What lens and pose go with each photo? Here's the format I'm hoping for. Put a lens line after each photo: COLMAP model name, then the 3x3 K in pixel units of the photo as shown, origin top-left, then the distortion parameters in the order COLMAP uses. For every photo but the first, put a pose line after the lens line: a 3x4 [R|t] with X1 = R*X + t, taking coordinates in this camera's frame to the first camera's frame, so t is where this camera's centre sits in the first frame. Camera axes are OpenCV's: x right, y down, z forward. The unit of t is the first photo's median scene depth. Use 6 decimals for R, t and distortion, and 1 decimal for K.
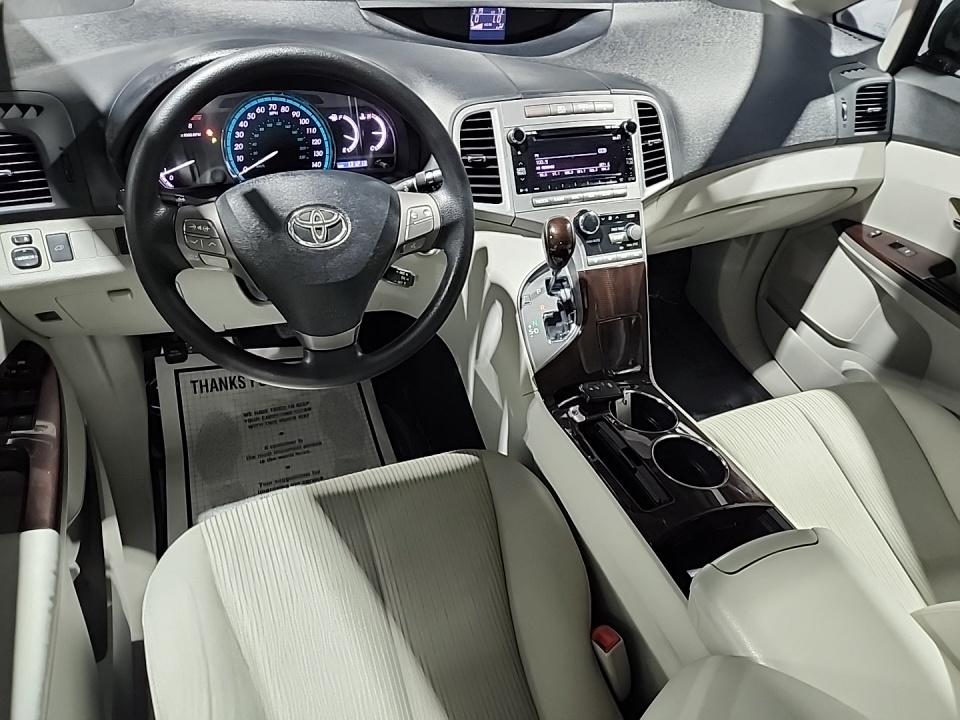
lens RADIAL K [[651.4, 0, 480.0], [0, 651.4, 360.0], [0, 0, 1]] dist [0.066385, -0.074569]
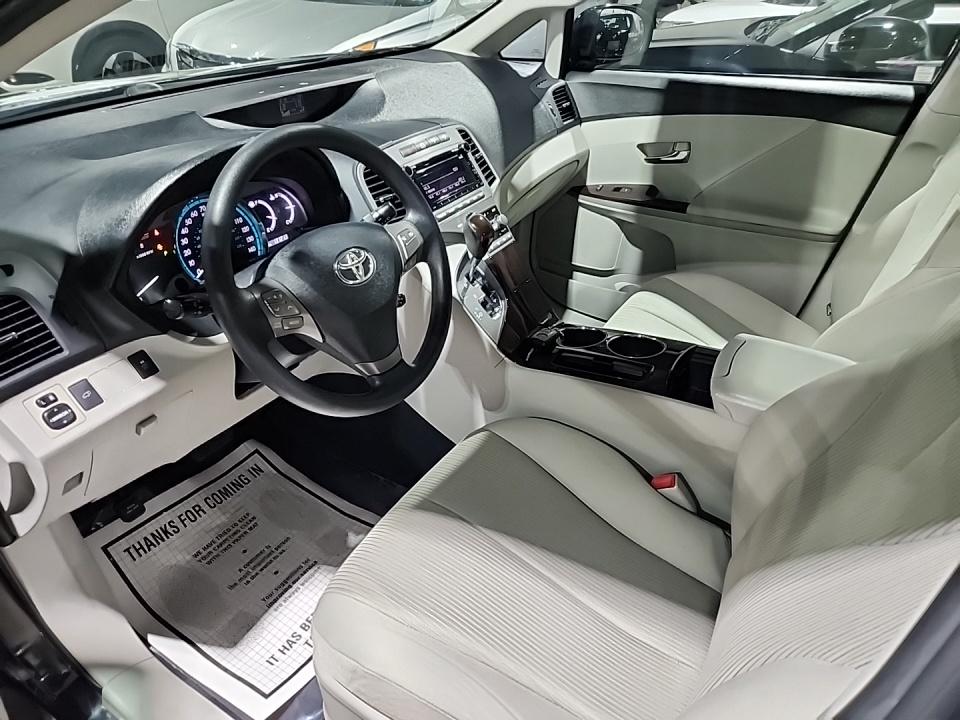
lens RADIAL K [[651.4, 0, 480.0], [0, 651.4, 360.0], [0, 0, 1]] dist [0.066385, -0.074569]
pose [[0.798594, -0.401187, 0.448662, -0.411764], [0.454366, 0.890730, -0.012270, 0.037809], [-0.394714, 0.213655, 0.893617, -0.055396]]
